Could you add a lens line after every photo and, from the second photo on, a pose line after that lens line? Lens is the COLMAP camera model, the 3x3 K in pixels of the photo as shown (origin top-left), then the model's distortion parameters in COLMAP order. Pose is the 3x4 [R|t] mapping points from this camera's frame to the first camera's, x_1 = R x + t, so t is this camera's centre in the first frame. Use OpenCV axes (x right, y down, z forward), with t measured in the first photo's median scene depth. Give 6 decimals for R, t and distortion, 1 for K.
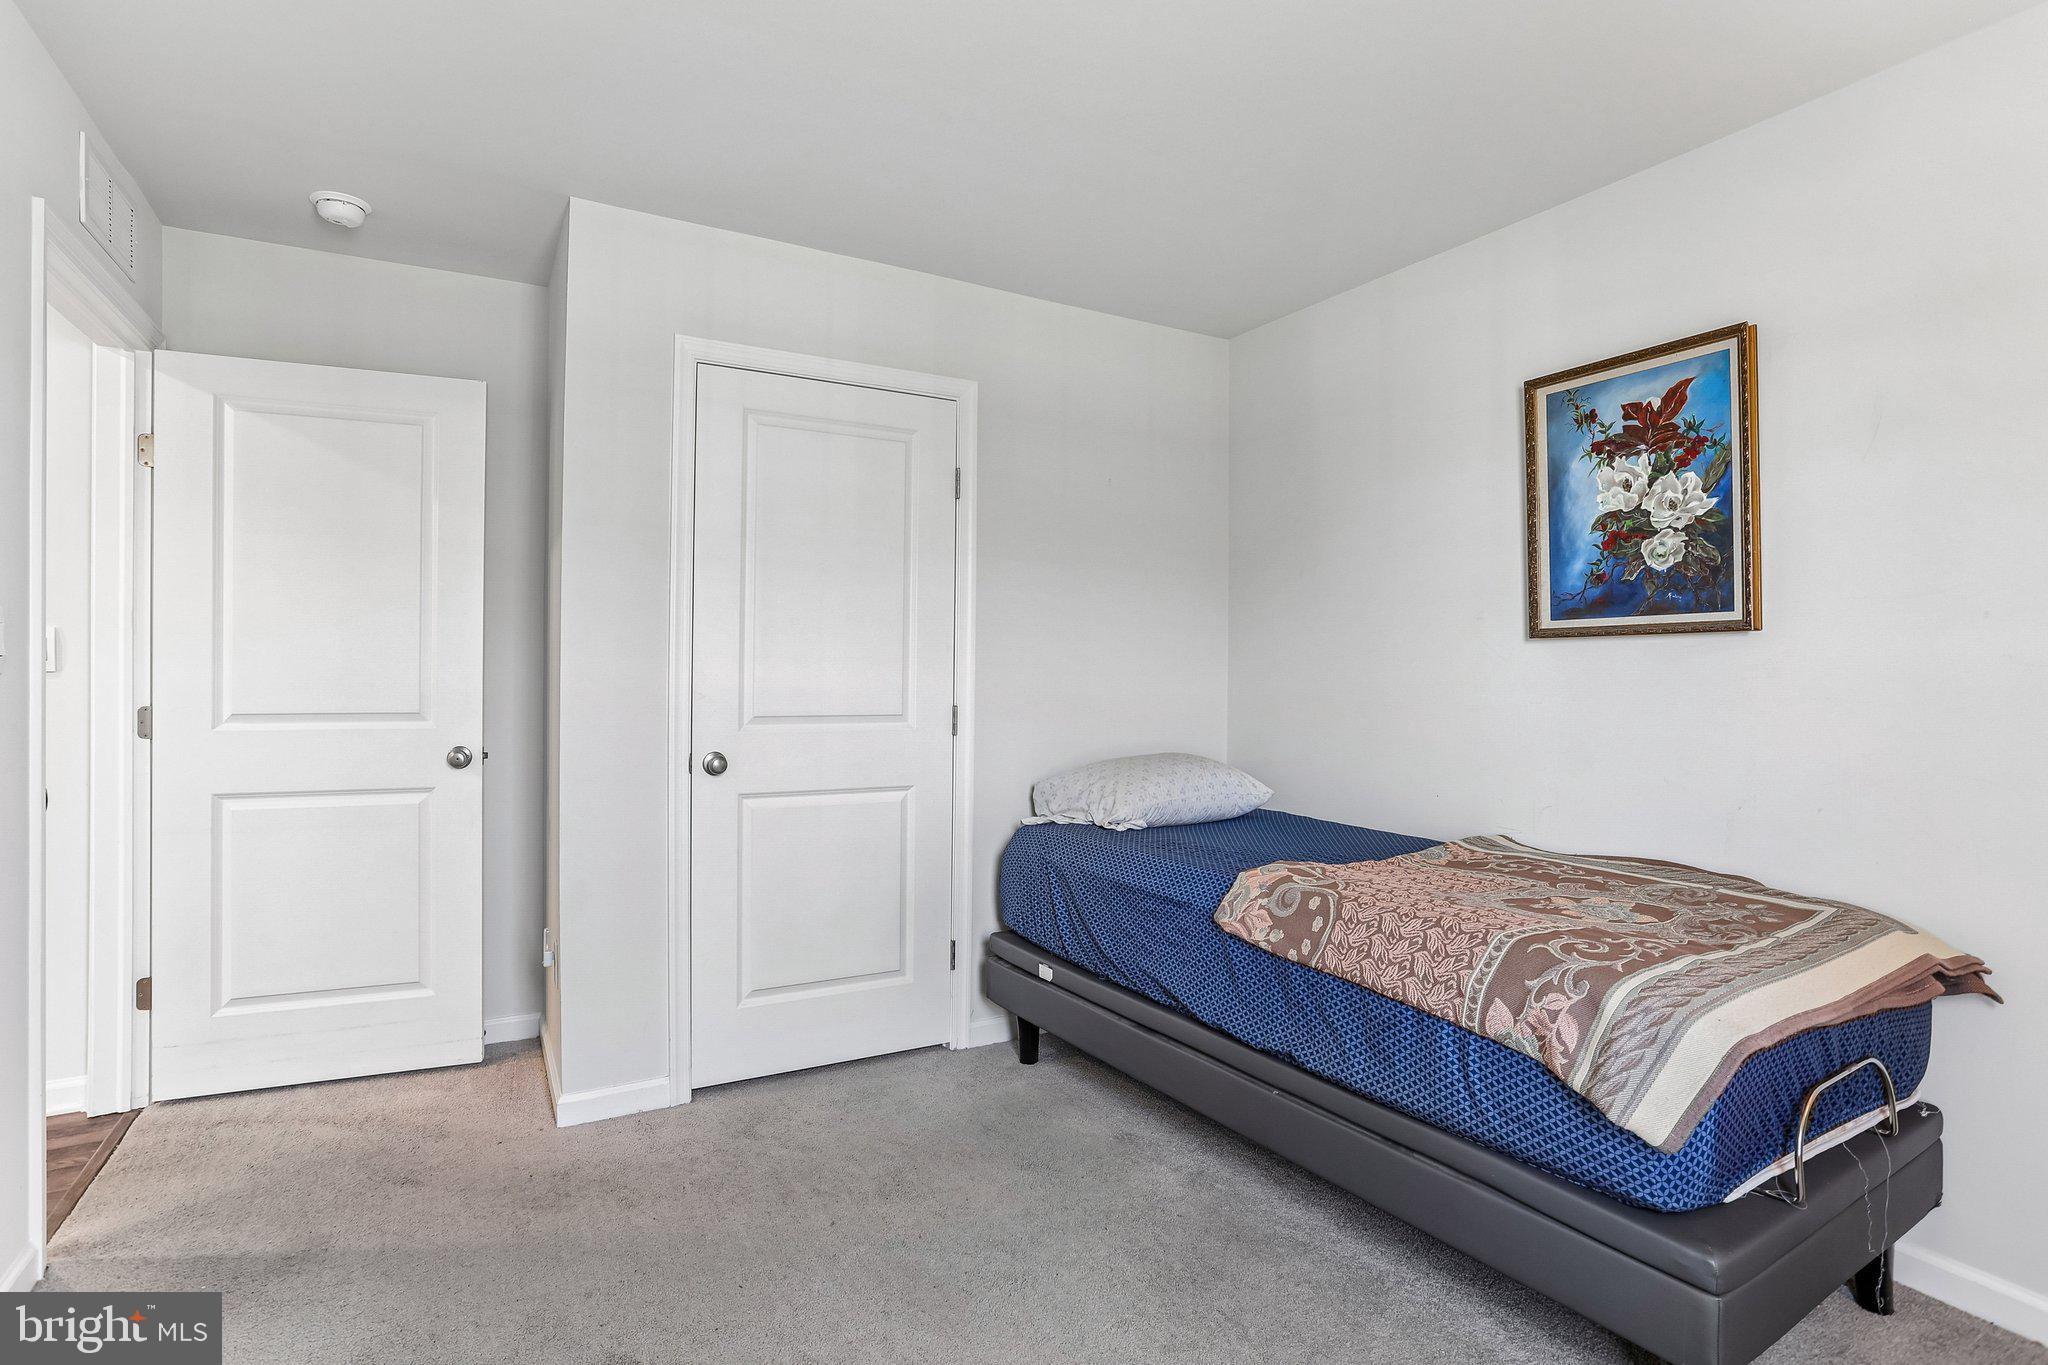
lens RADIAL K [[1022.1, 0, 999.6], [0, 1022.1, 679.9], [0, 0, 1]] dist [-0.051653, 0.032521]
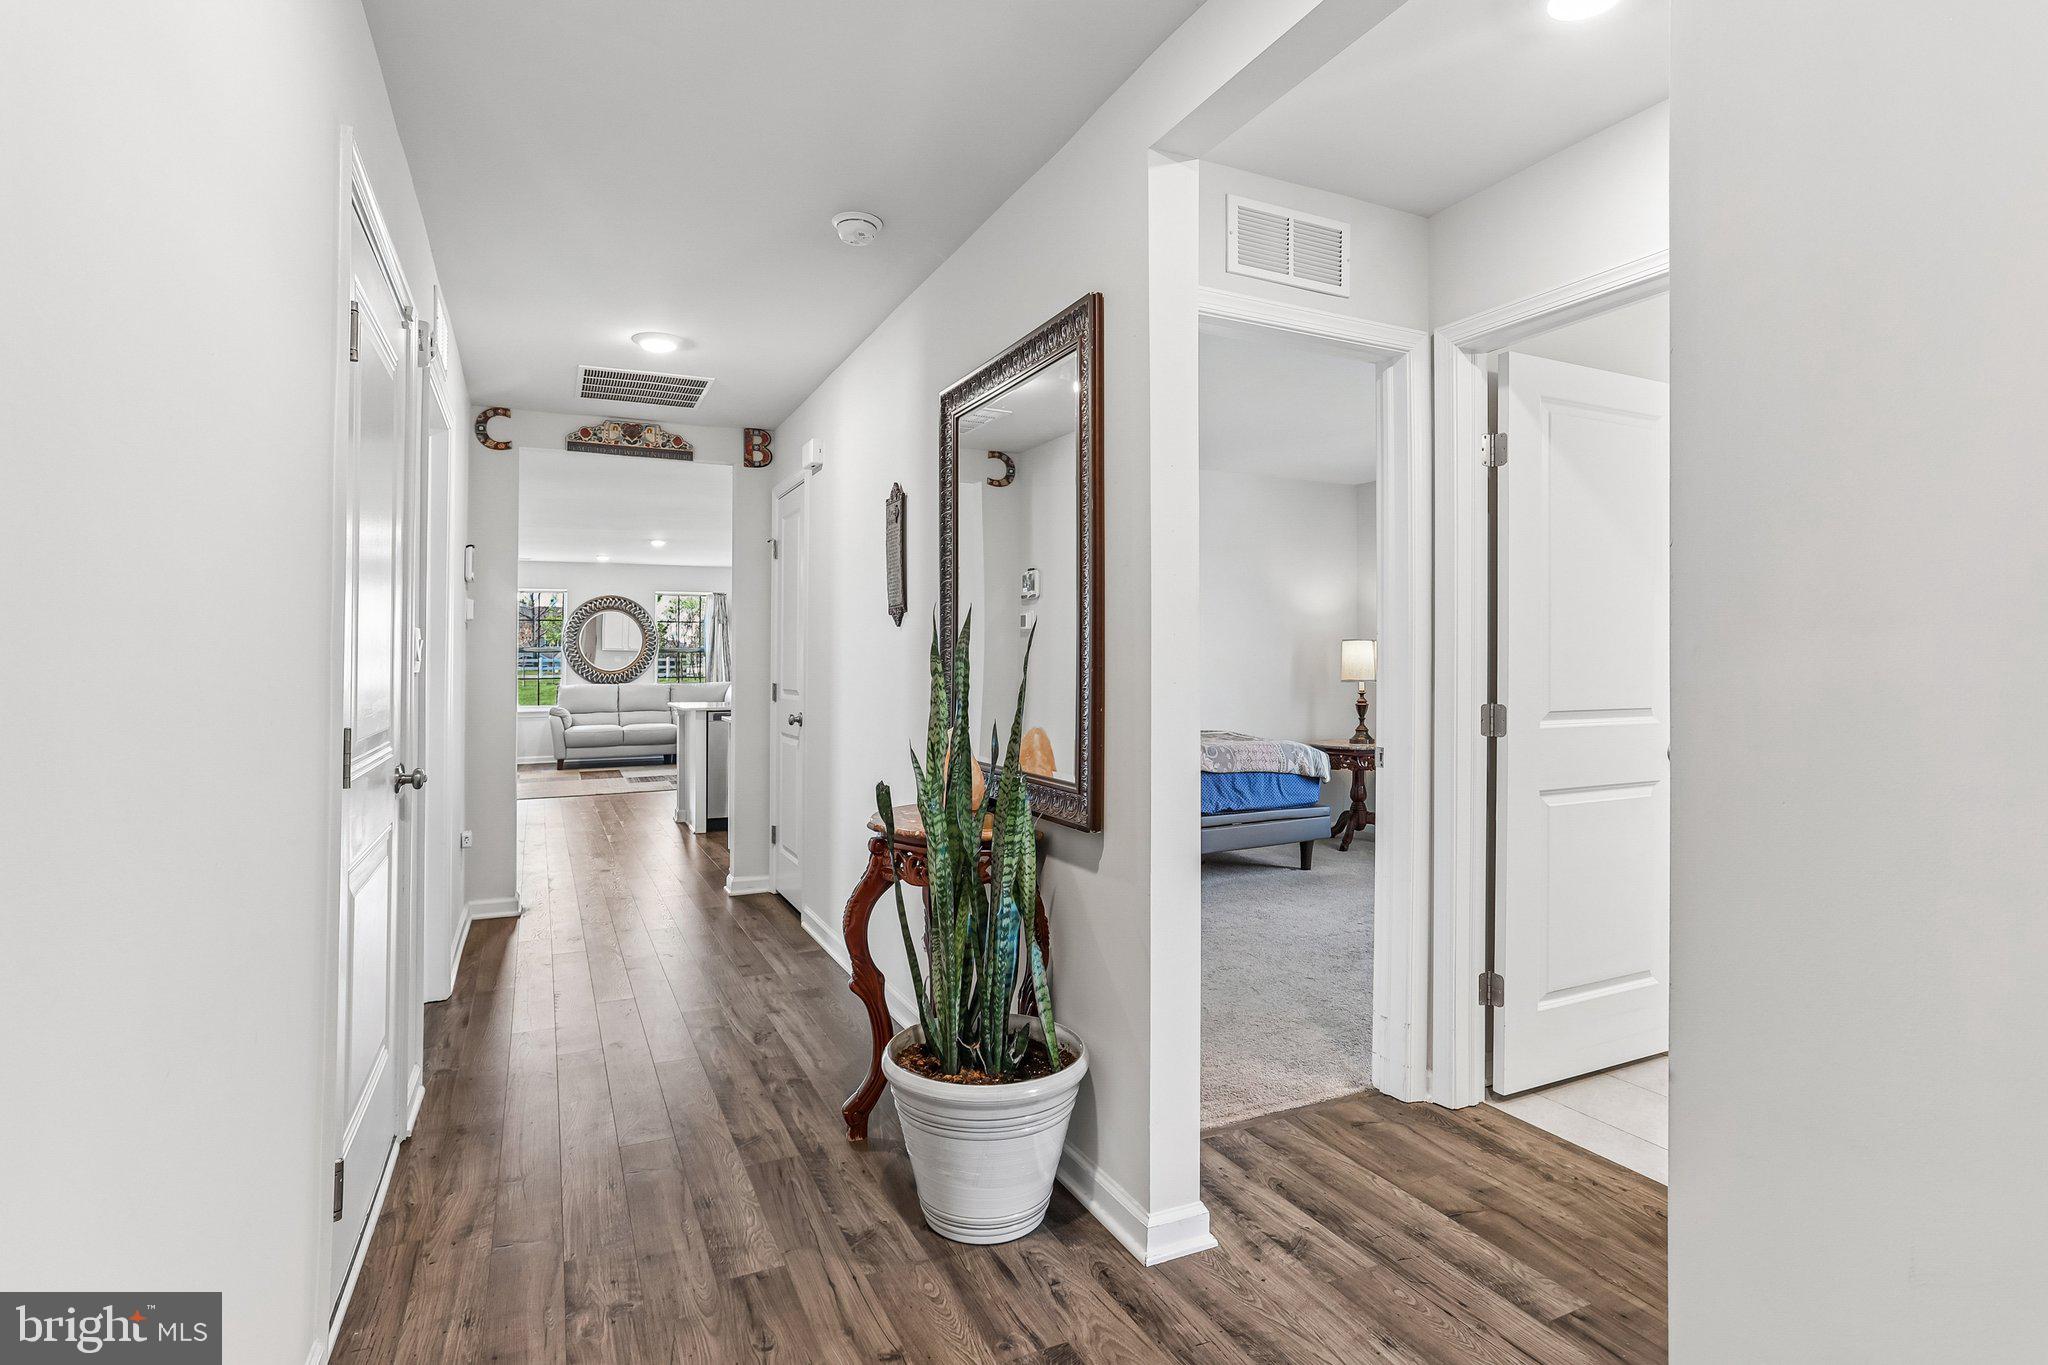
lens RADIAL K [[1058.4, 0, 1016.8], [0, 1058.4, 672.3], [0, 0, 1]] dist [-0.046525, 0.027260]
pose [[0.050642, -0.014168, 0.998616, -2.138178], [0.019240, 0.999728, 0.013209, -0.021508], [-0.998532, 0.018544, 0.050901, 1.226591]]
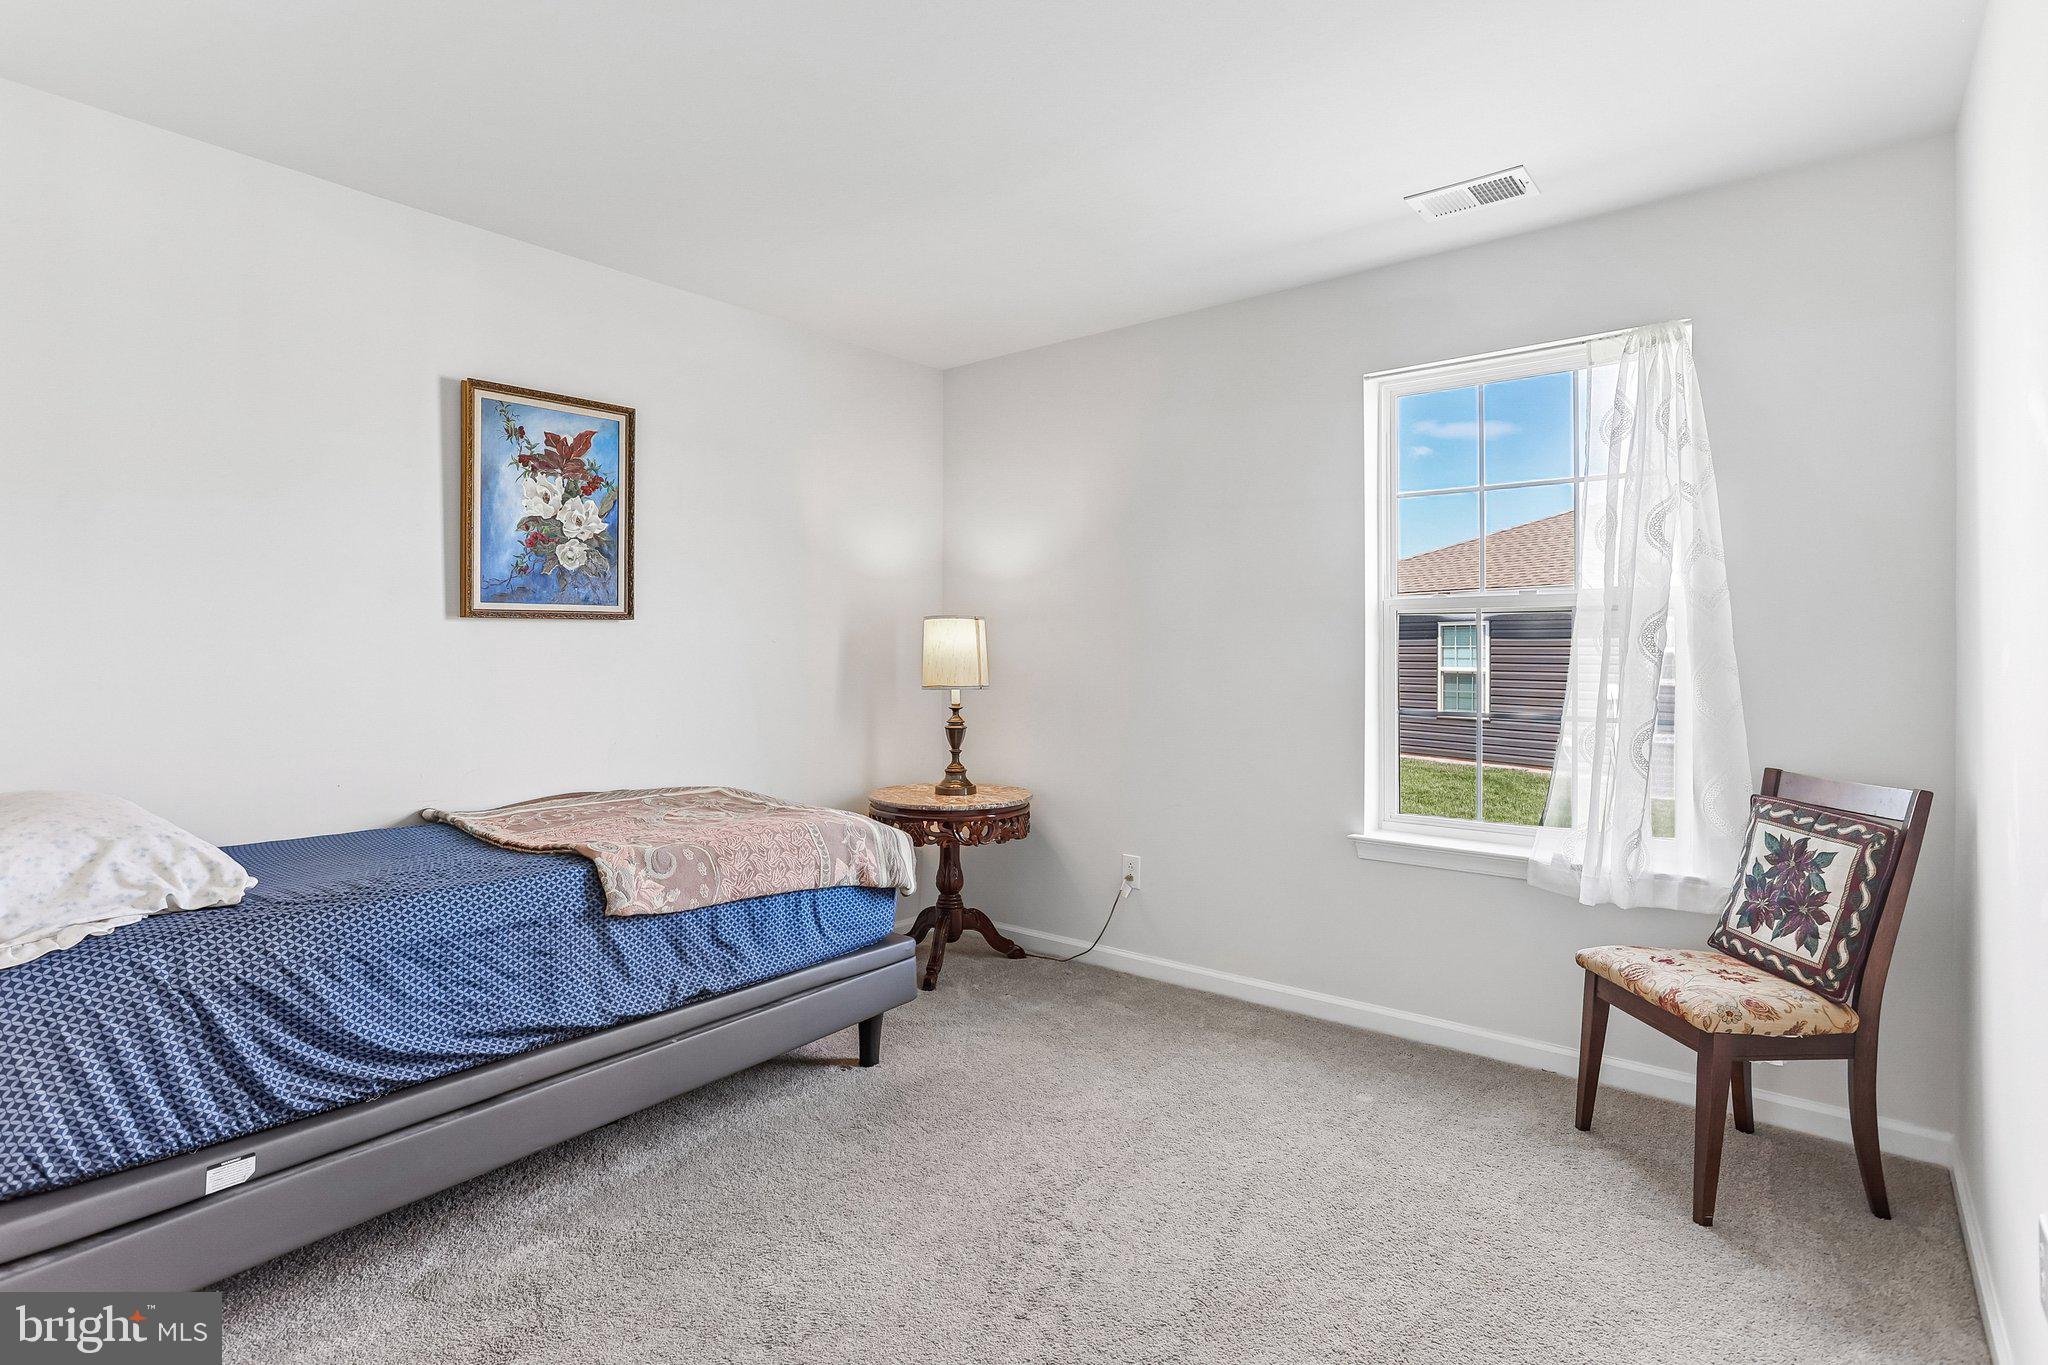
lens RADIAL K [[1022.1, 0, 999.6], [0, 1022.1, 679.9], [0, 0, 1]] dist [-0.051653, 0.032521]
pose [[-0.365179, -0.032935, 0.930355, -0.764741], [0.005385, 0.999283, 0.037489, -0.013648], [-0.930922, 0.018700, -0.364740, 0.962589]]
